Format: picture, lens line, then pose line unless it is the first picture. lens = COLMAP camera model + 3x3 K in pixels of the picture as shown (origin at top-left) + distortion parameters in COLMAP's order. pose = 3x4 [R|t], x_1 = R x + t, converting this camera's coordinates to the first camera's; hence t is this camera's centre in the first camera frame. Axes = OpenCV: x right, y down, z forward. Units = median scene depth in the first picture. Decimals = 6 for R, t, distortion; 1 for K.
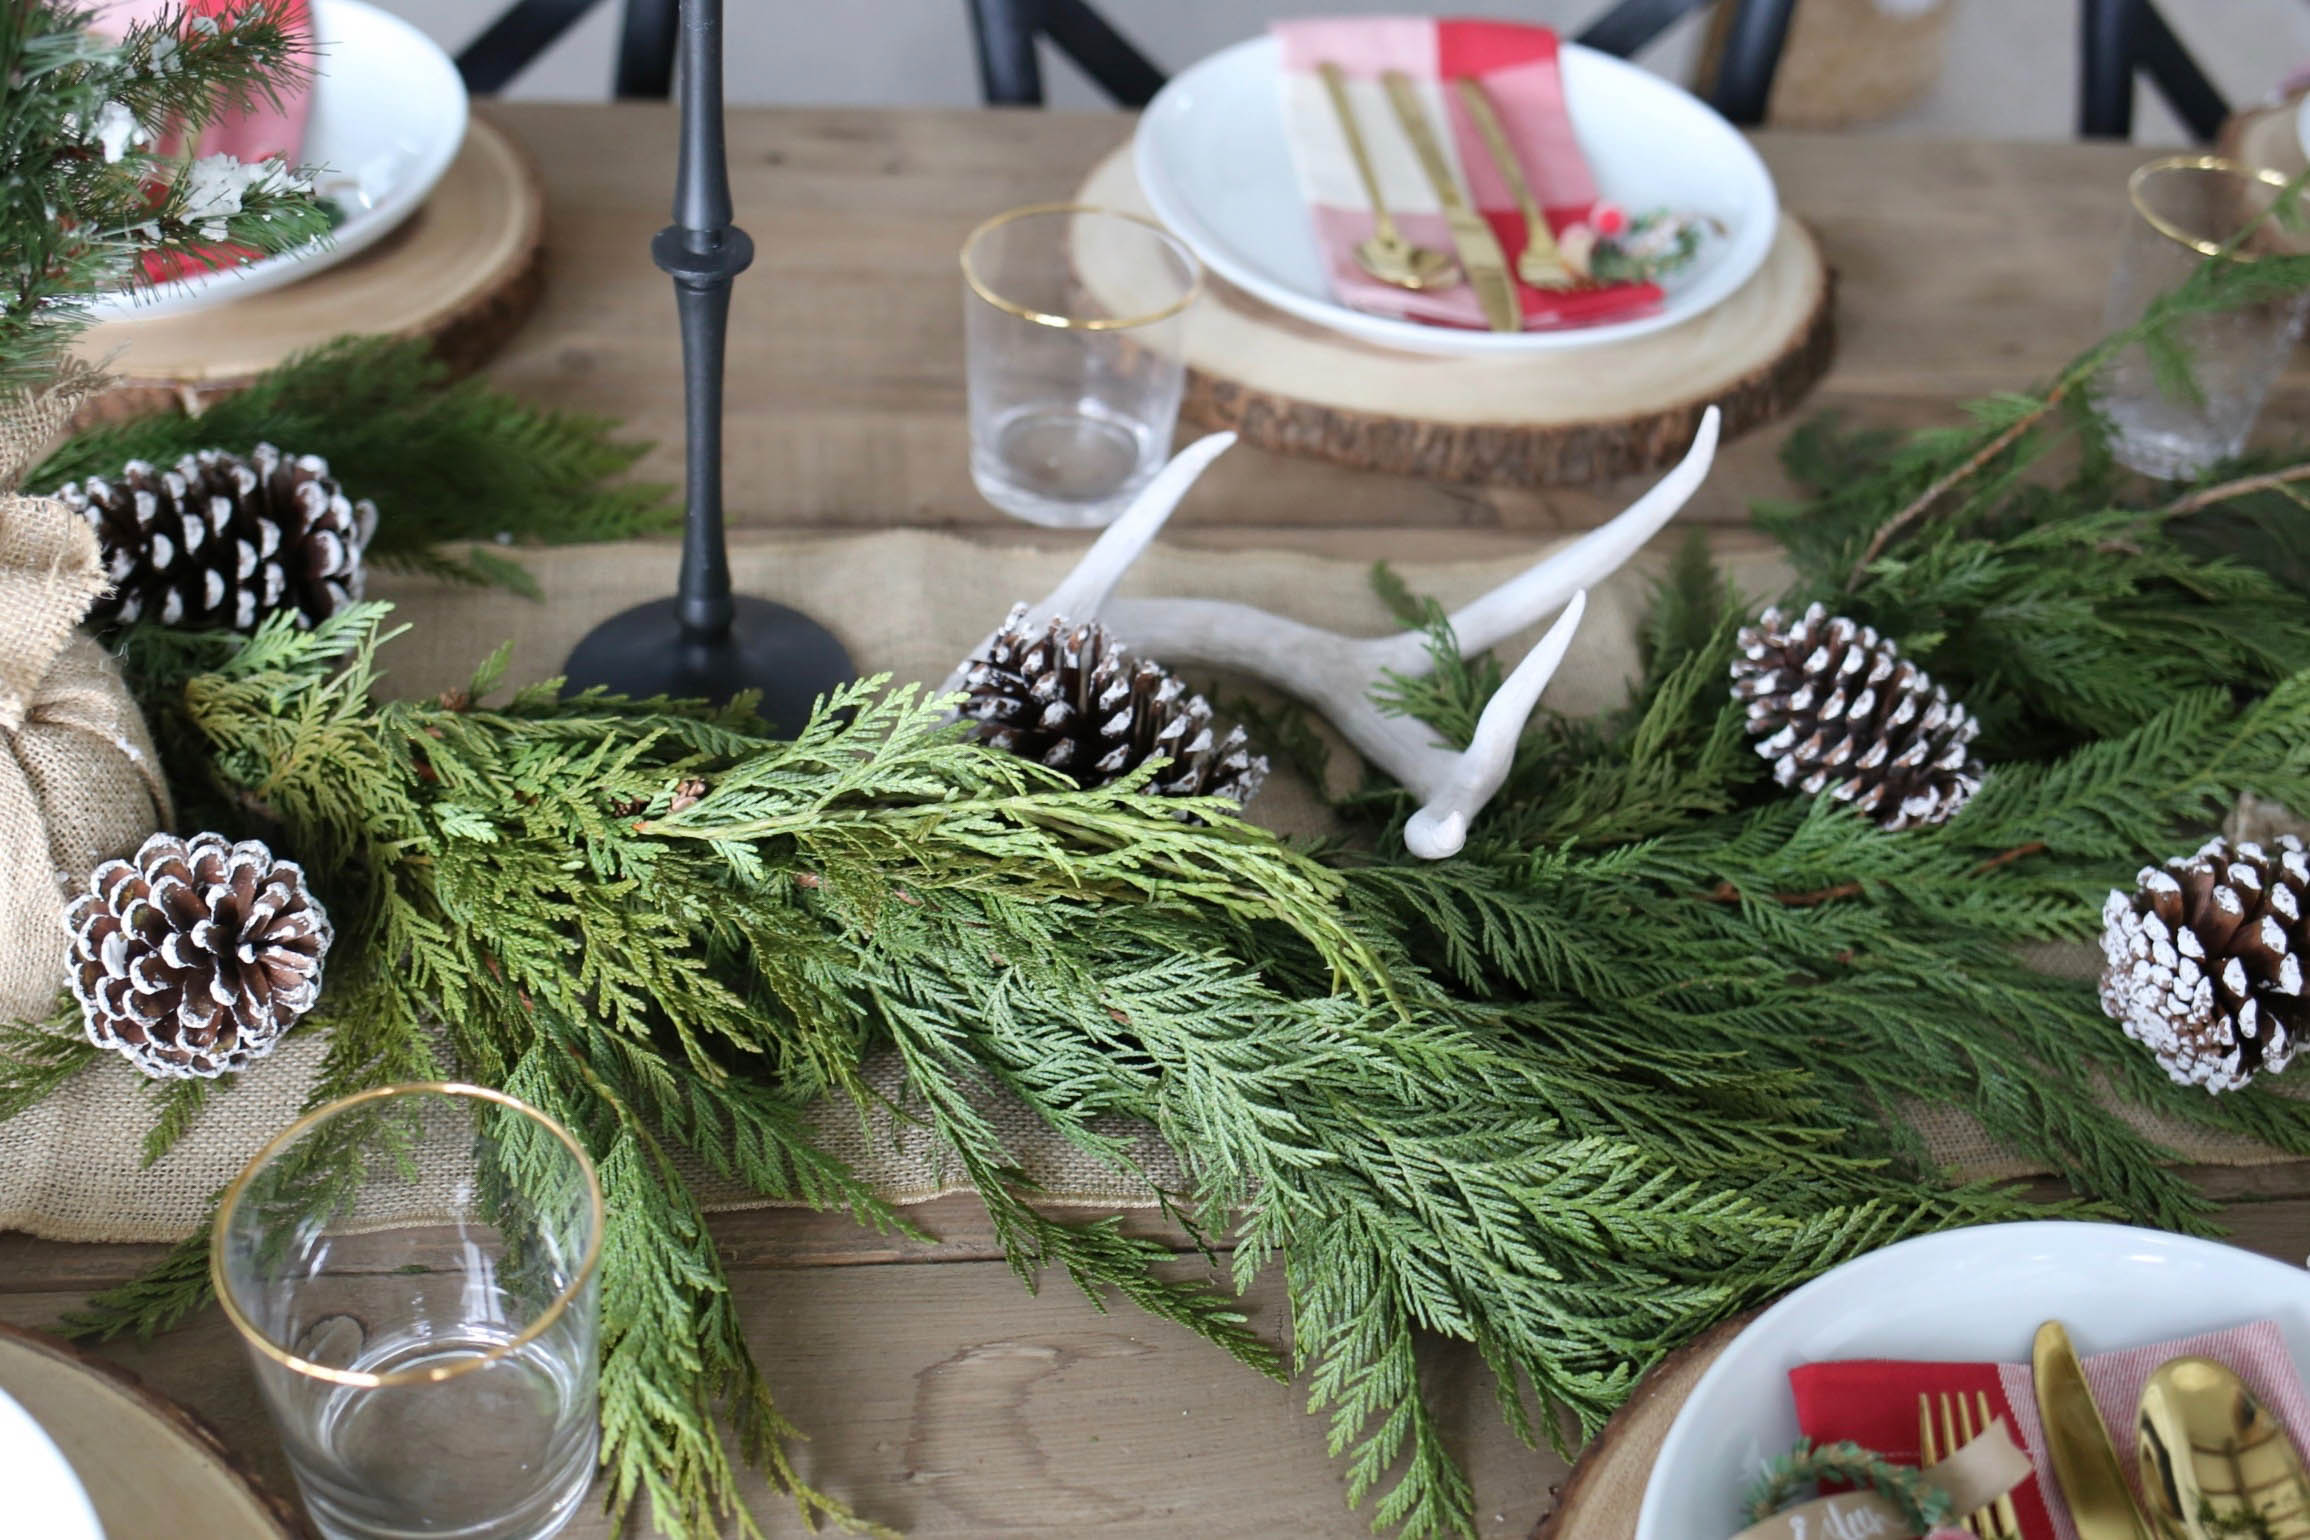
lens RADIAL K [[2607.3, 0, 1155.0], [0, 2607.3, 770.0], [0, 0, 1]] dist [-0.035839, -0.008895]
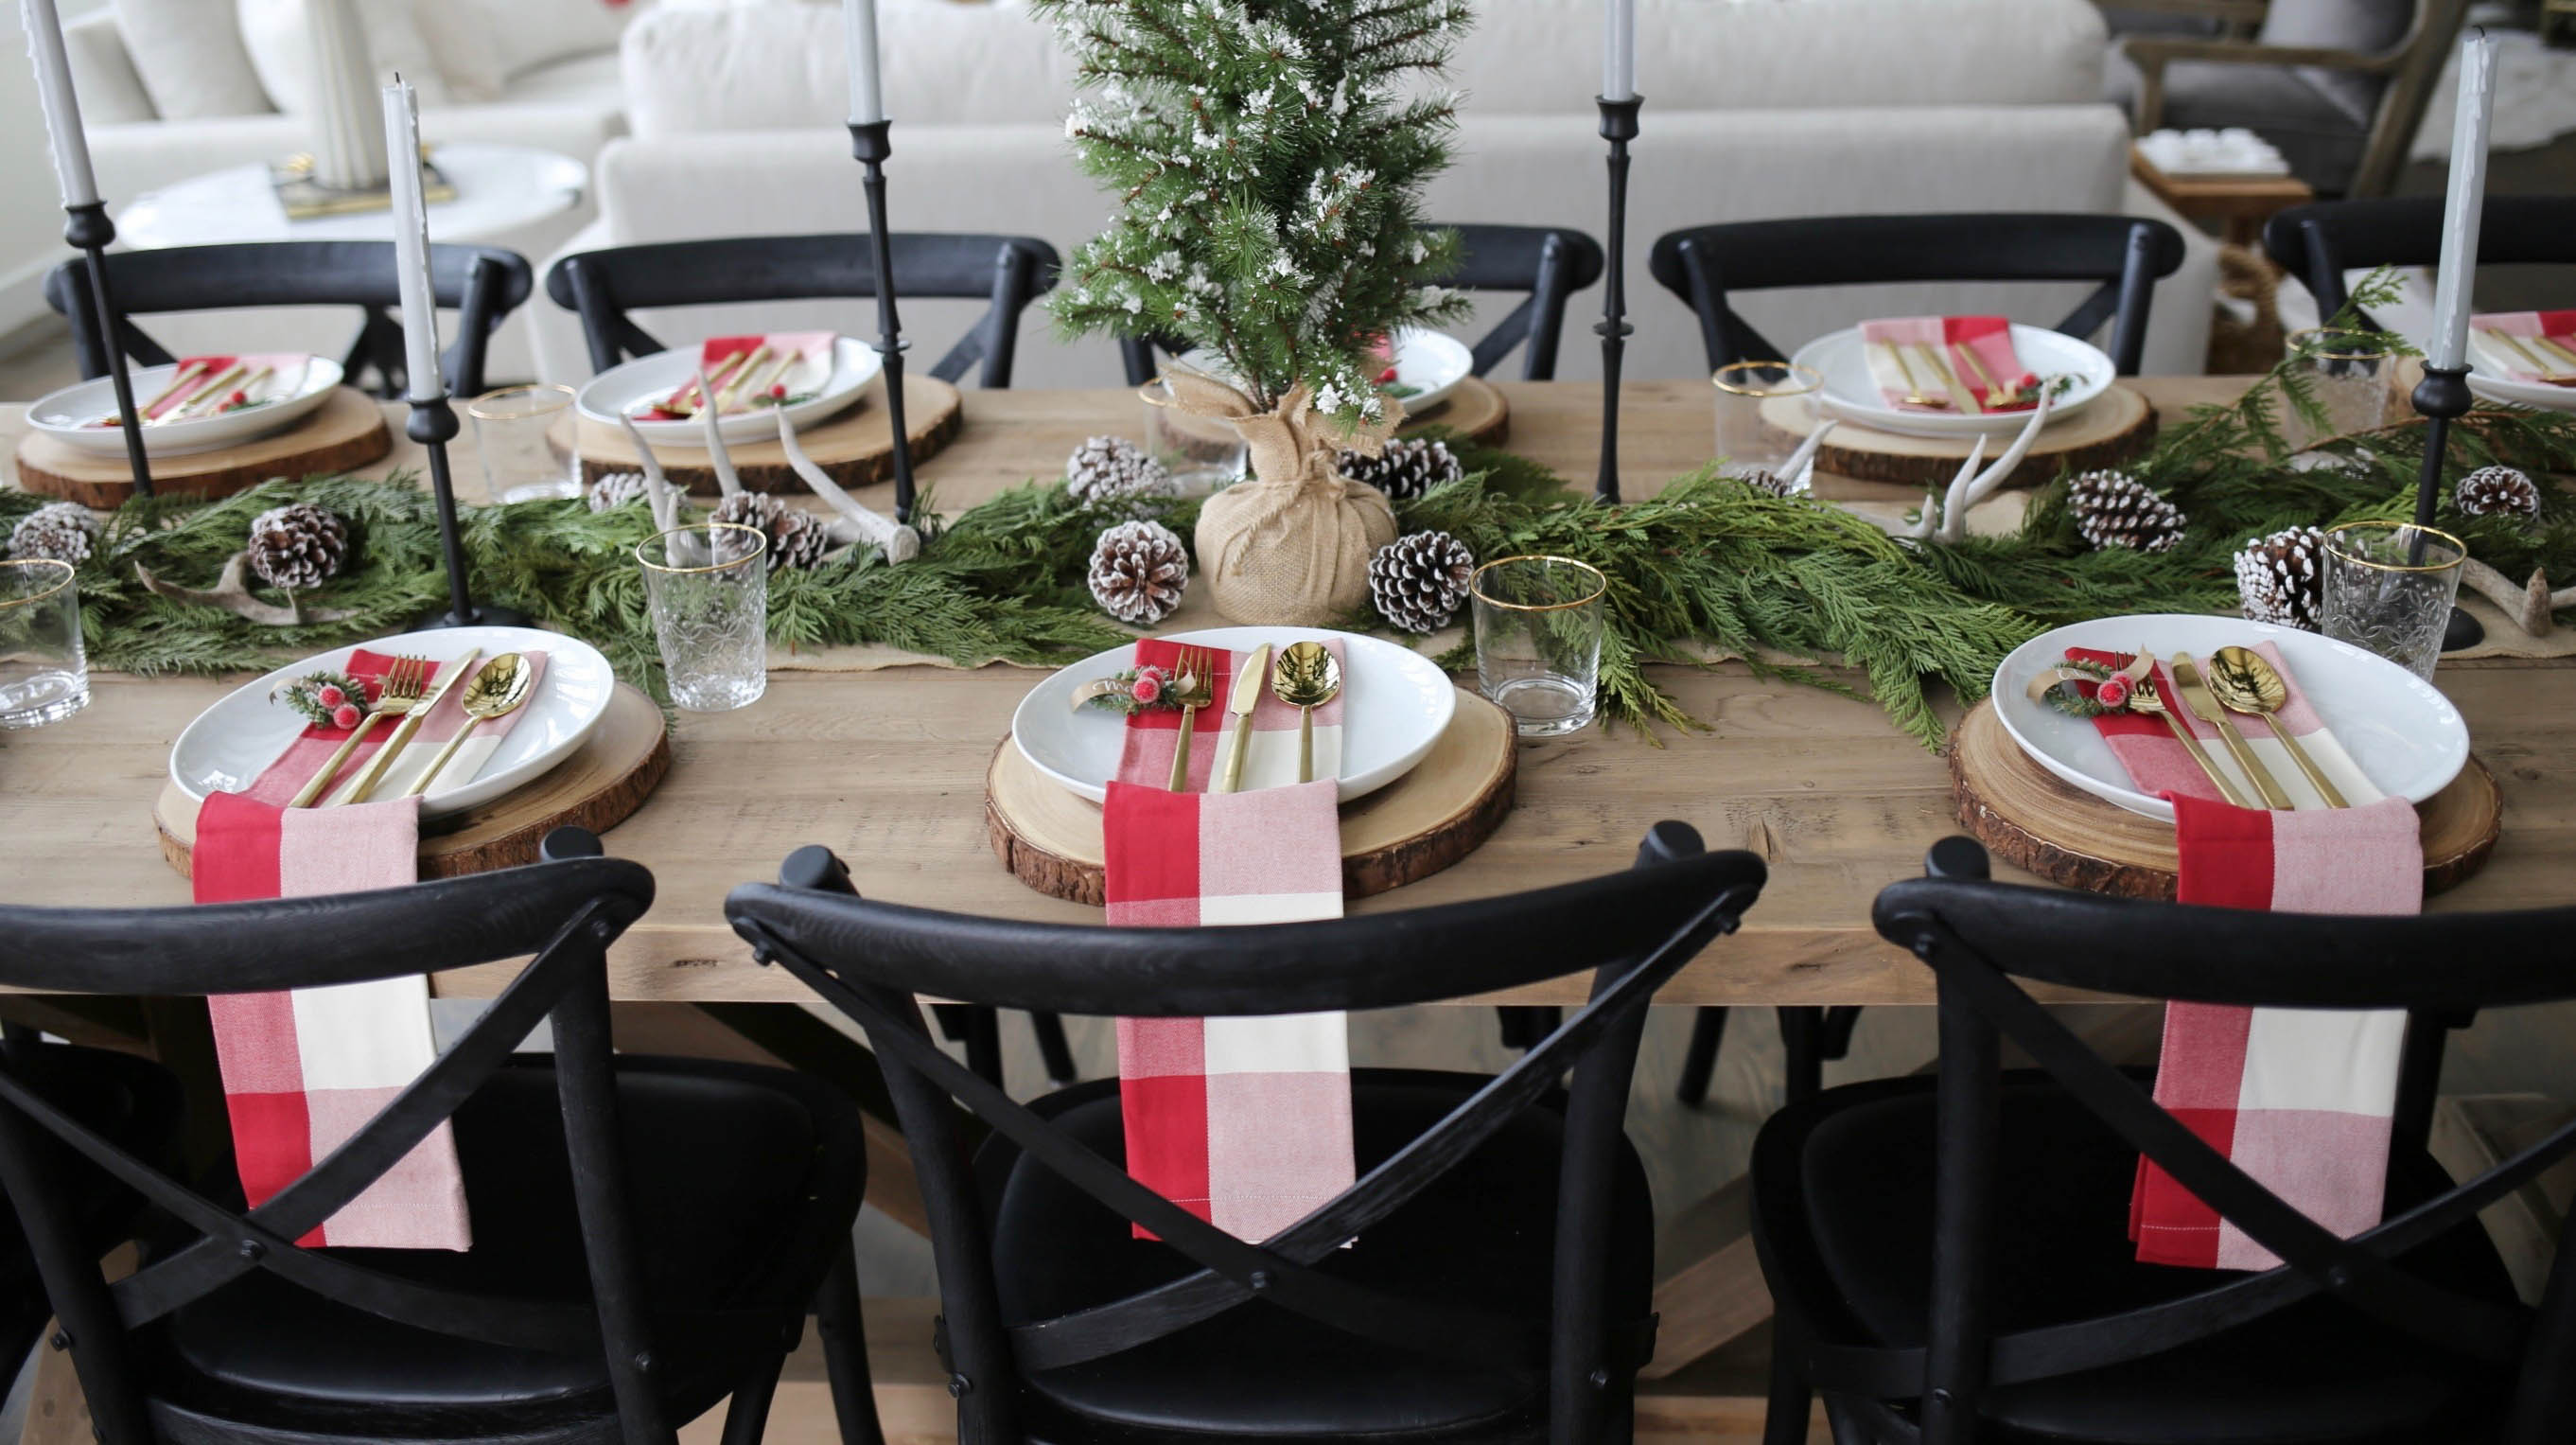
lens RADIAL K [[3102.5, 0, 1288.0], [0, 3102.5, 722.5], [0, 0, 1]] dist [-0.031707, 0.082955]
pose [[0.984623, -0.042338, -0.169483, 0.005175], [-0.018366, 0.939721, -0.341449, 1.110796], [0.173723, 0.339311, 0.924493, -1.577857]]
